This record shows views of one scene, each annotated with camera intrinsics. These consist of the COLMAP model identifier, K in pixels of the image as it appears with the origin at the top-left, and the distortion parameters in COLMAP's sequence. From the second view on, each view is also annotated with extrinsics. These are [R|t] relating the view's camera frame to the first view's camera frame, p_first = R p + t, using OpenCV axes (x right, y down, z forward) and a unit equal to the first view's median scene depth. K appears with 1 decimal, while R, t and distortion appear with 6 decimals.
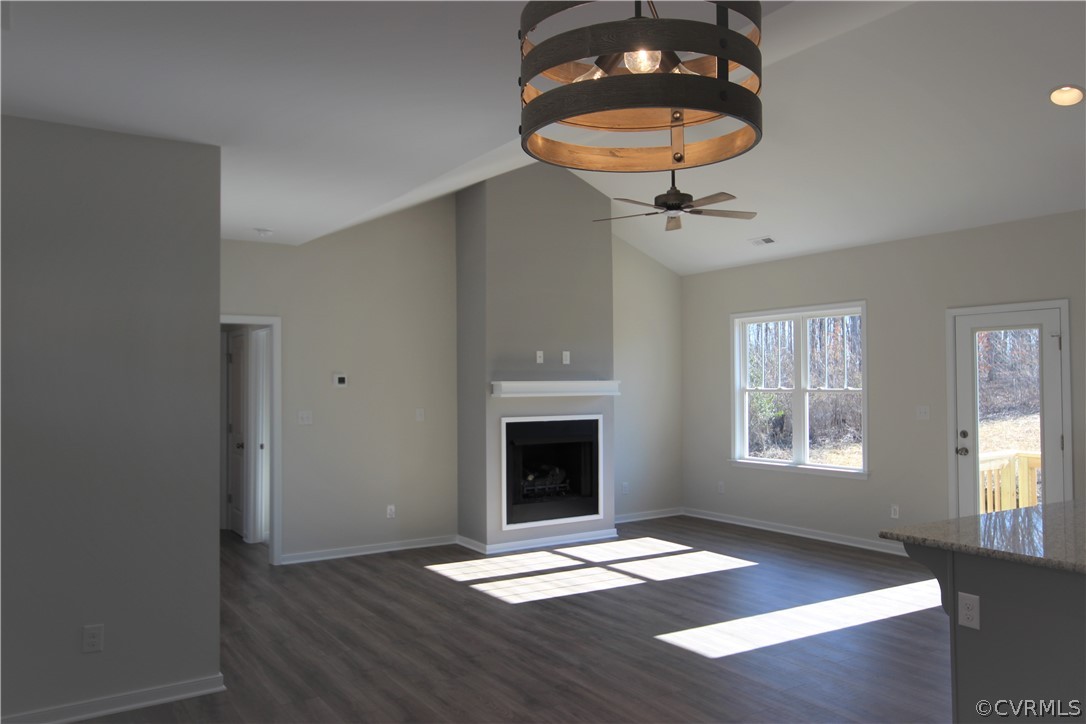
lens RADIAL K [[831.8, 0, 550.1], [0, 831.8, 369.5], [0, 0, 1]] dist [-0.004114, 0.017453]
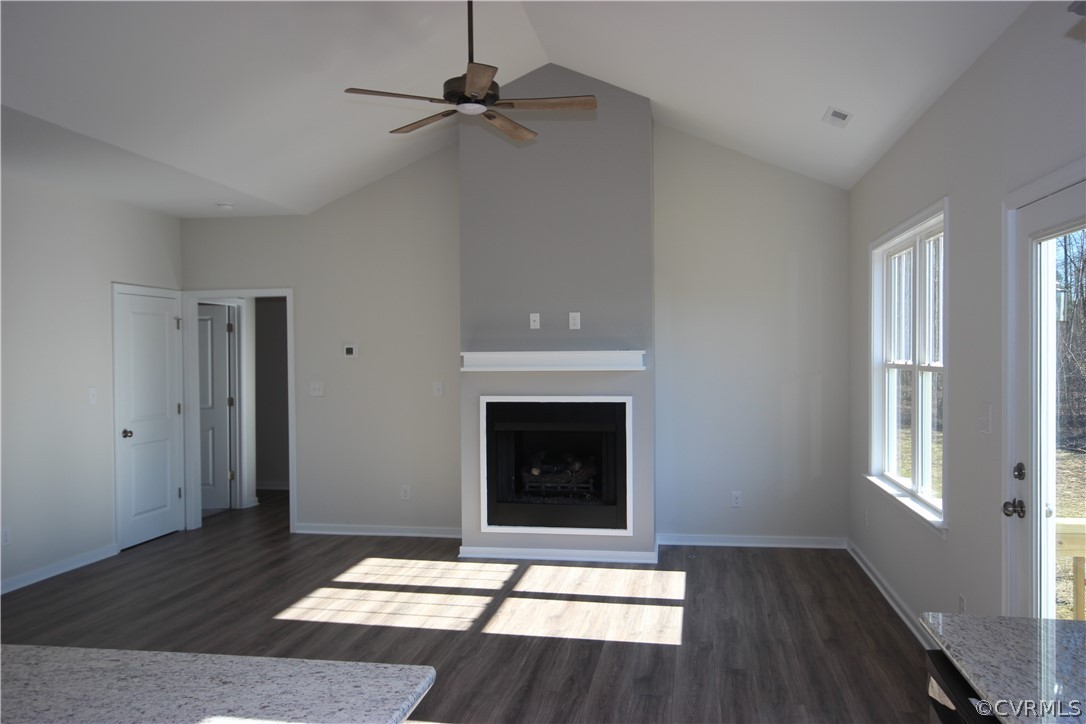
lens RADIAL K [[831.8, 0, 546.8], [0, 831.8, 360.1], [0, 0, 1]] dist [-0.004114, 0.017453]
pose [[0.738096, 0.007799, -0.674651, 0.530526], [0.012932, 0.999586, 0.025703, 0.002120], [0.674572, -0.027696, 0.737690, 0.422483]]
